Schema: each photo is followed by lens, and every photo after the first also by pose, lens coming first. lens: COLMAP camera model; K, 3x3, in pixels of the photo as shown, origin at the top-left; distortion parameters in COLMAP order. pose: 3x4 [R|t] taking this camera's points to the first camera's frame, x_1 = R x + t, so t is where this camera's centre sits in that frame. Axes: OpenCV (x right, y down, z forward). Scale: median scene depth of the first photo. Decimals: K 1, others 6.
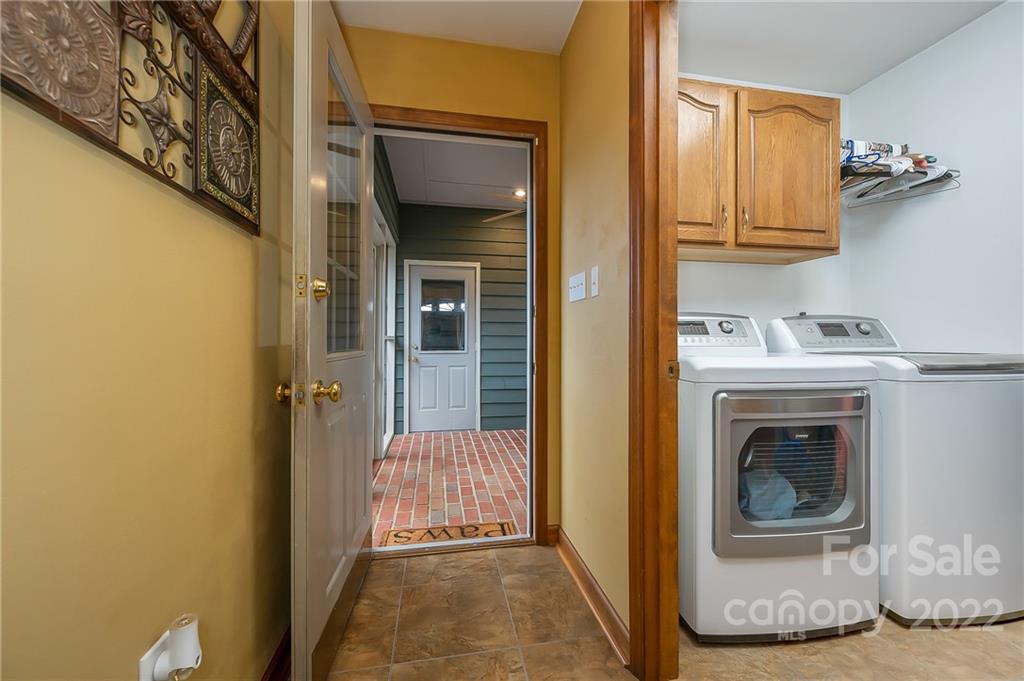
lens RADIAL K [[408.4, 0, 512.0], [0, 408.4, 340.5], [0, 0, 1]] dist [0.000122, 0.000148]
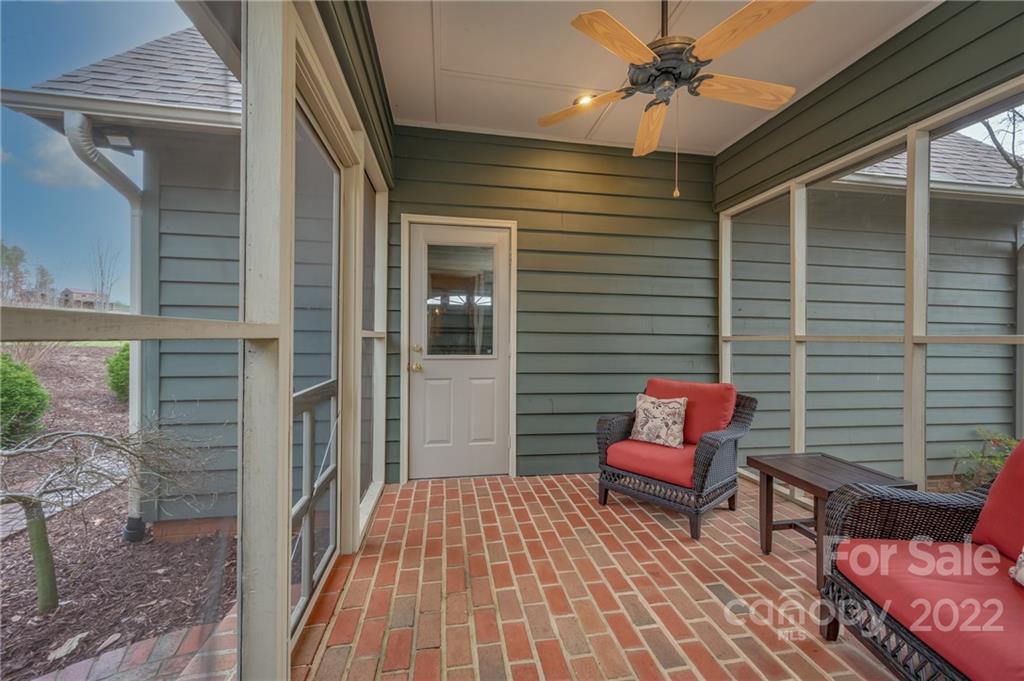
lens RADIAL K [[408.4, 0, 512.0], [0, 408.4, 340.5], [0, 0, 1]] dist [0.000122, 0.000148]
pose [[0.999836, 0.004519, -0.017539, -0.075996], [-0.004446, 0.999981, 0.004163, -0.000901], [0.017558, -0.004084, 0.999838, 0.354304]]
